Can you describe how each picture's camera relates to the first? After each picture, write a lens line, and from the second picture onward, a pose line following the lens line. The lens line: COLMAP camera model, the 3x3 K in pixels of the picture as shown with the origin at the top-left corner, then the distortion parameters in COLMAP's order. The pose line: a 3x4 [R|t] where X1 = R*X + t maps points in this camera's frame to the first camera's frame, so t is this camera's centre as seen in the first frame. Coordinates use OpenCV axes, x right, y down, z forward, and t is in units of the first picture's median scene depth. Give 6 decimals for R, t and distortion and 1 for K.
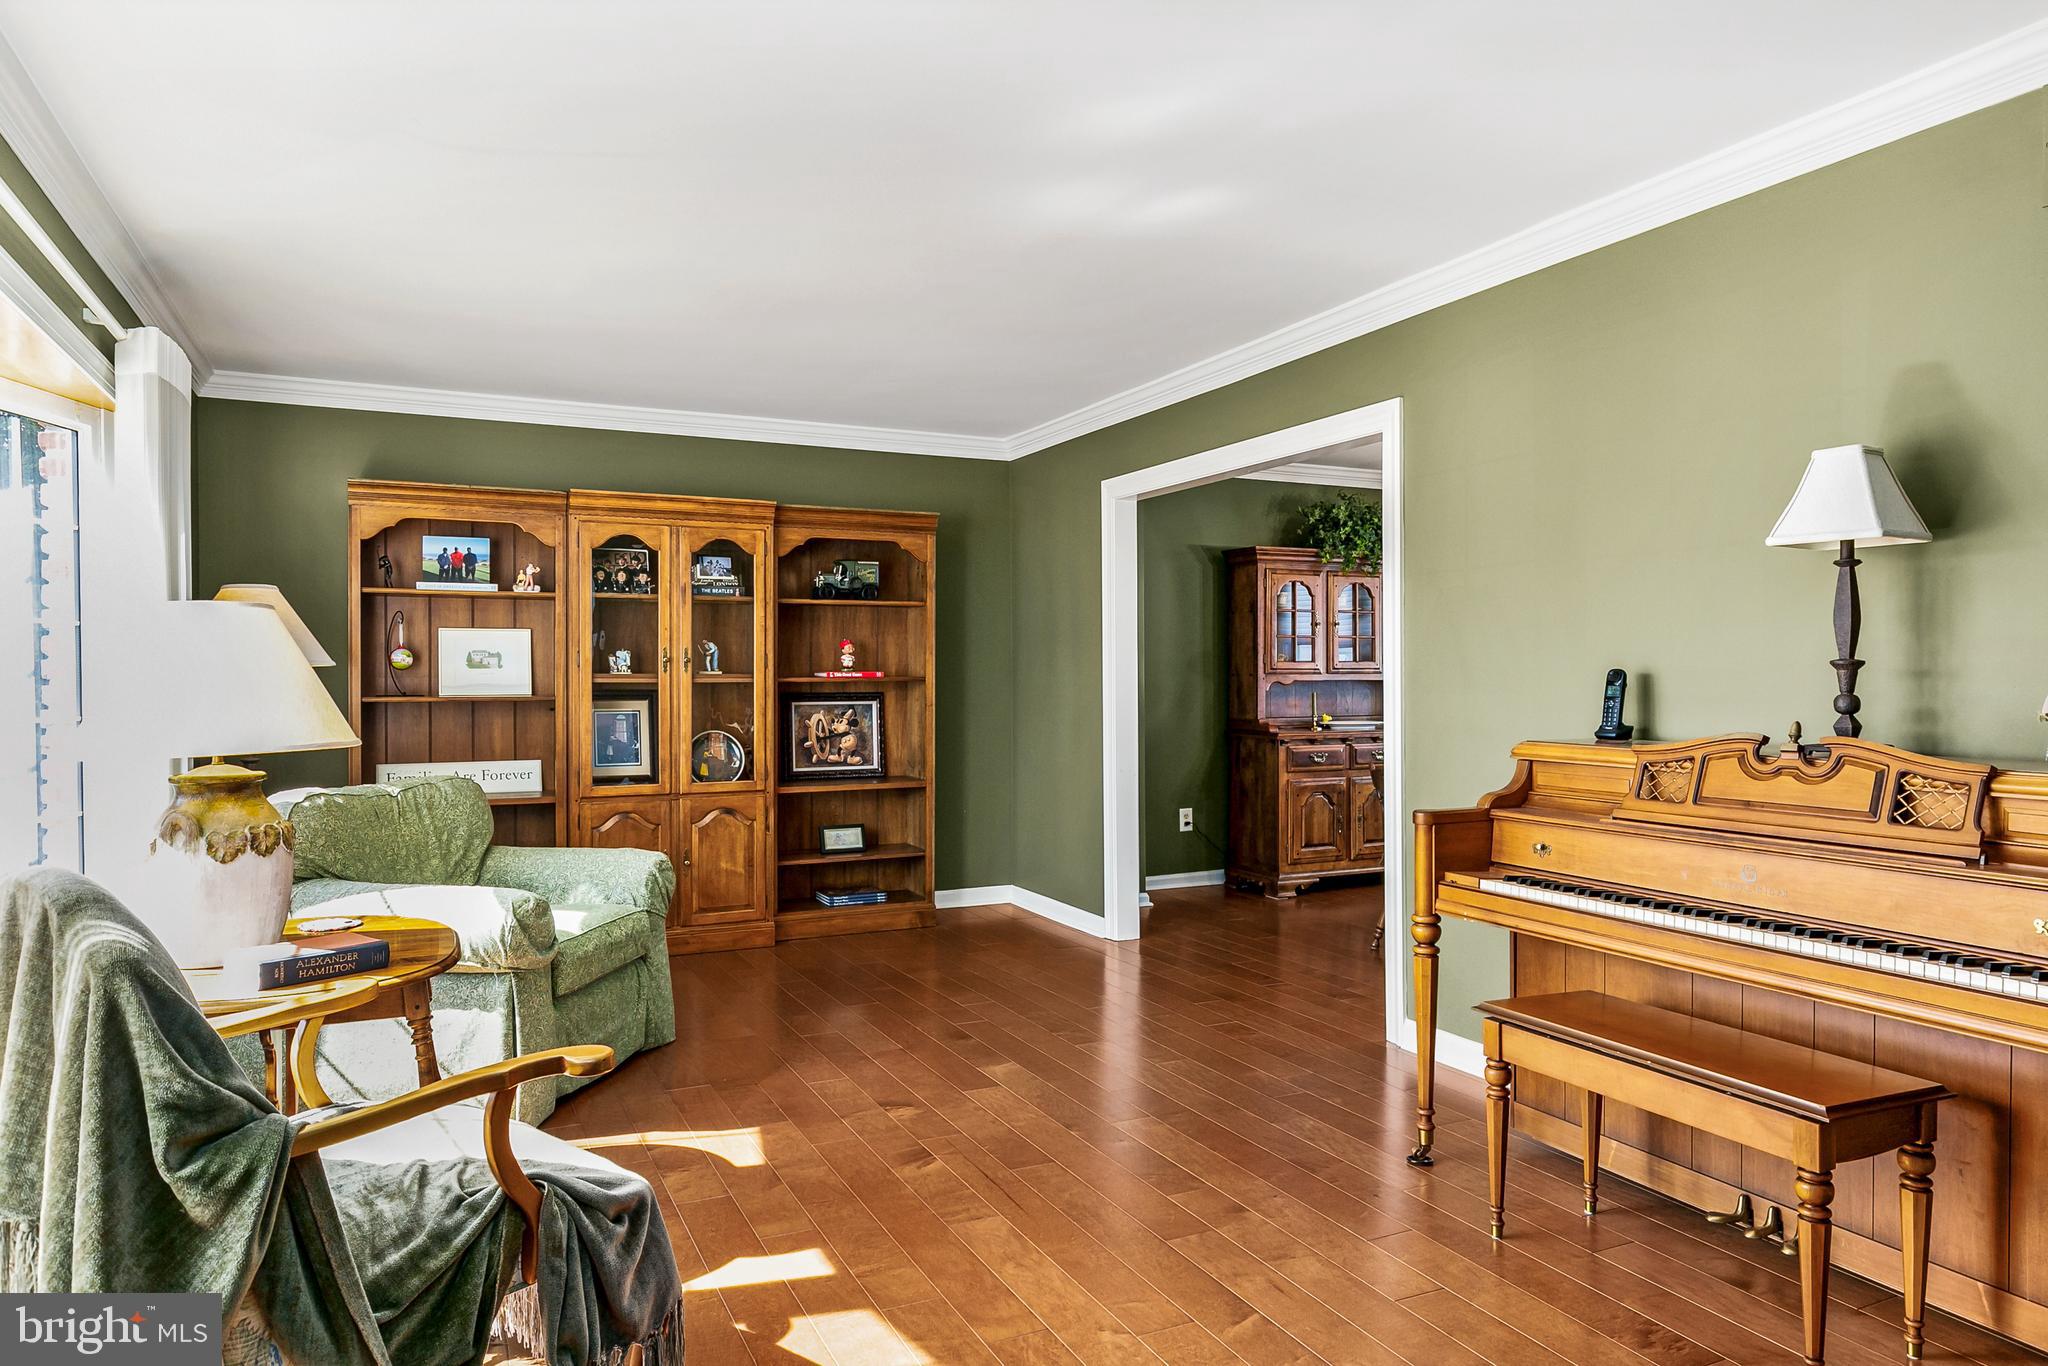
lens RADIAL K [[1312.7, 0, 1031.0], [0, 1312.7, 688.8], [0, 0, 1]] dist [0.007501, 0.000509]
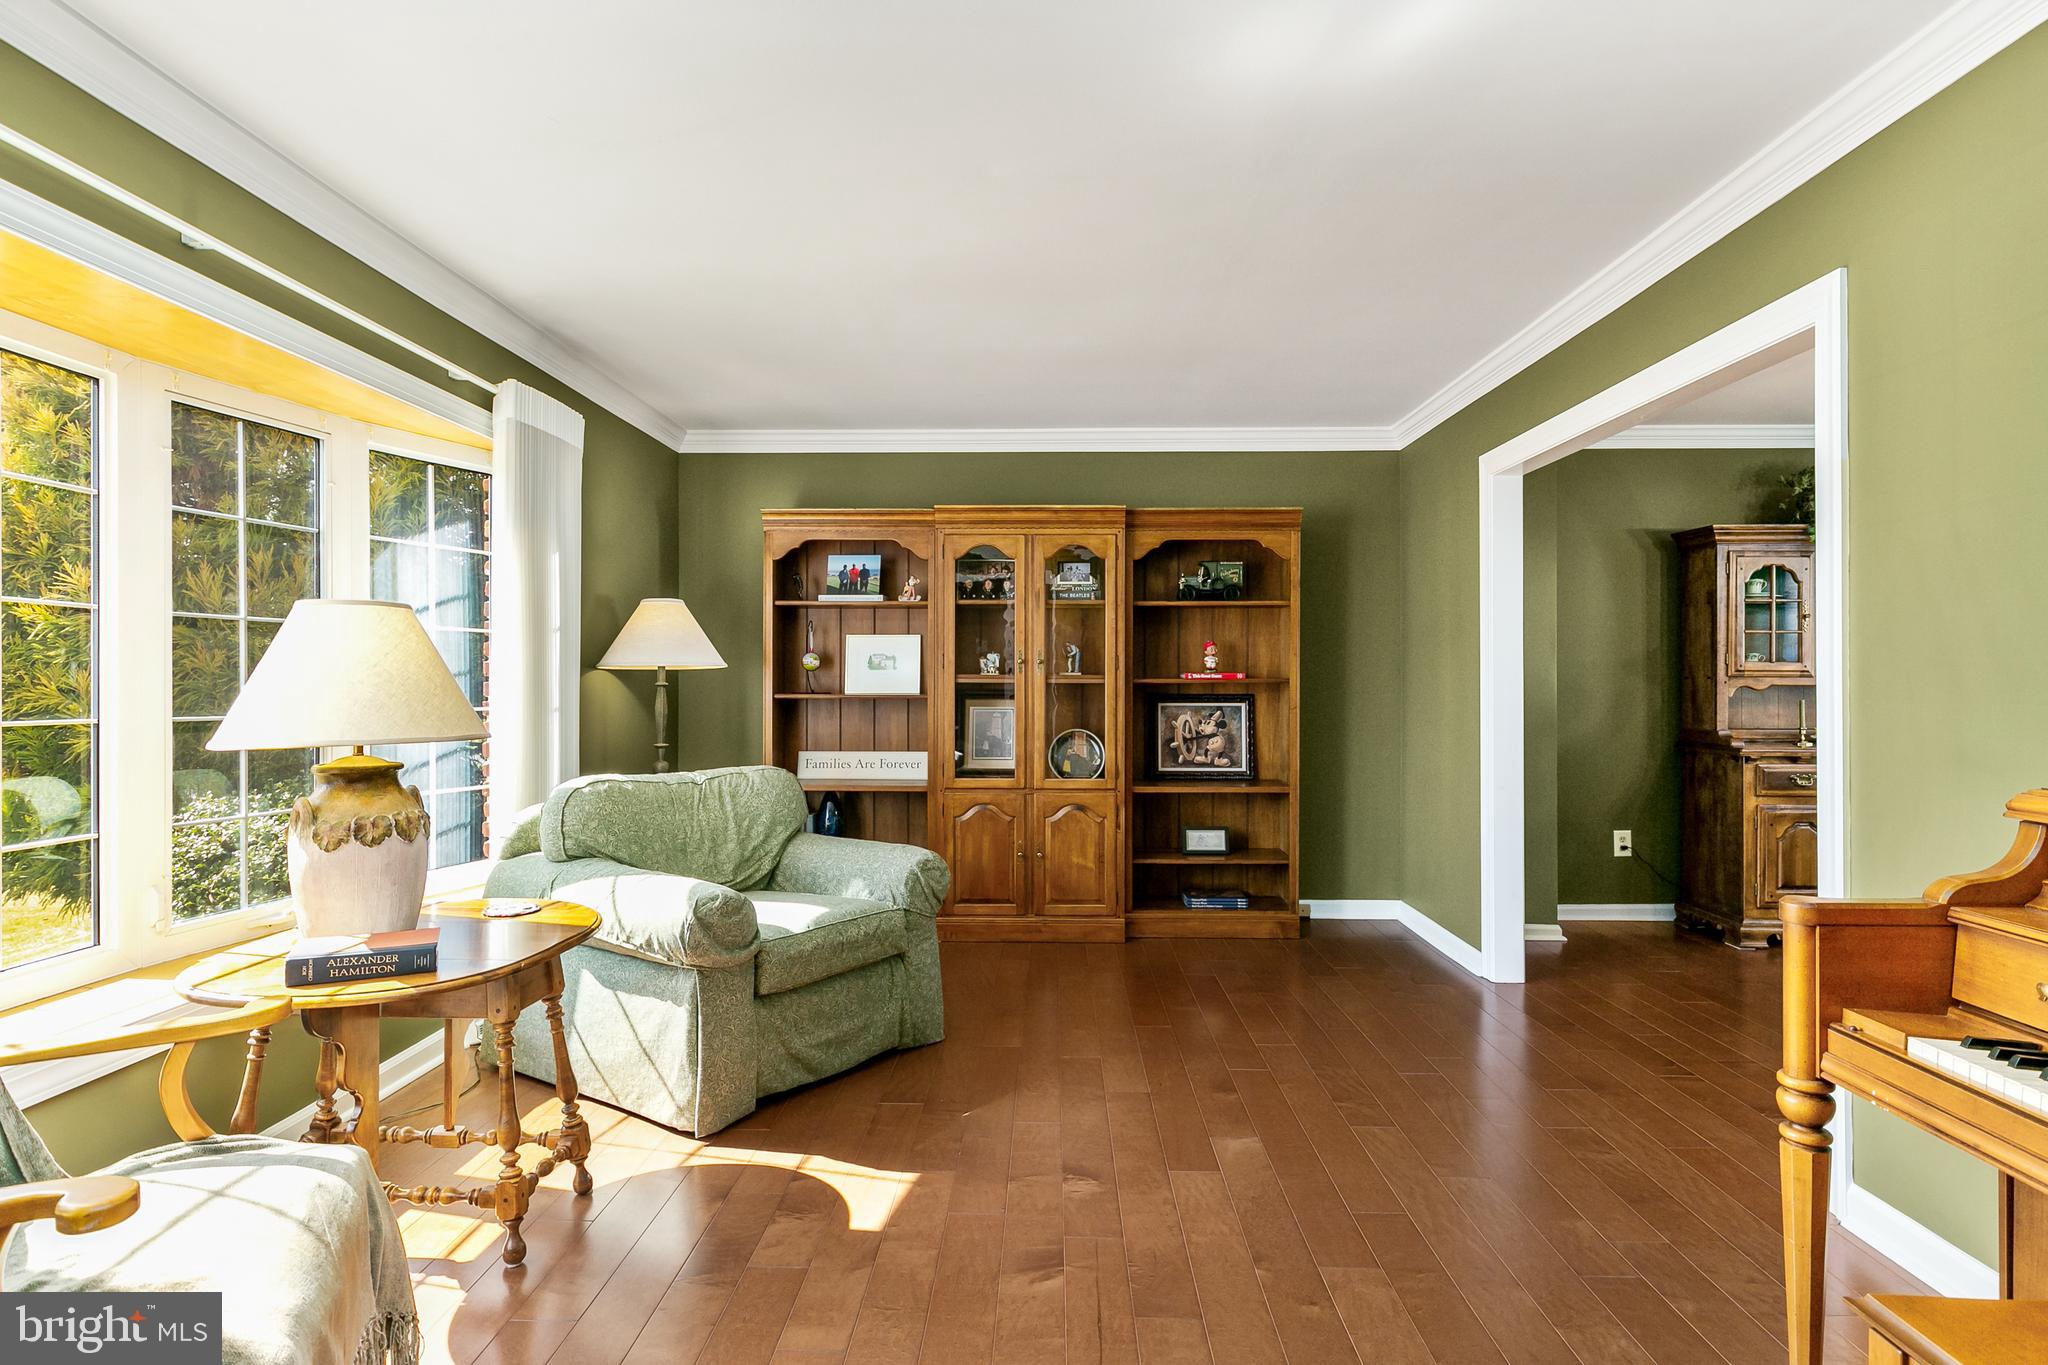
lens RADIAL K [[1073.2, 0, 1020.5], [0, 1073.2, 681.5], [0, 0, 1]] dist [0.003154, -0.000948]
pose [[0.886775, 0.003805, -0.462186, 0.117840], [-0.007945, 0.999944, -0.007012, 0.000074], [0.462134, 0.009890, 0.886755, 0.226656]]
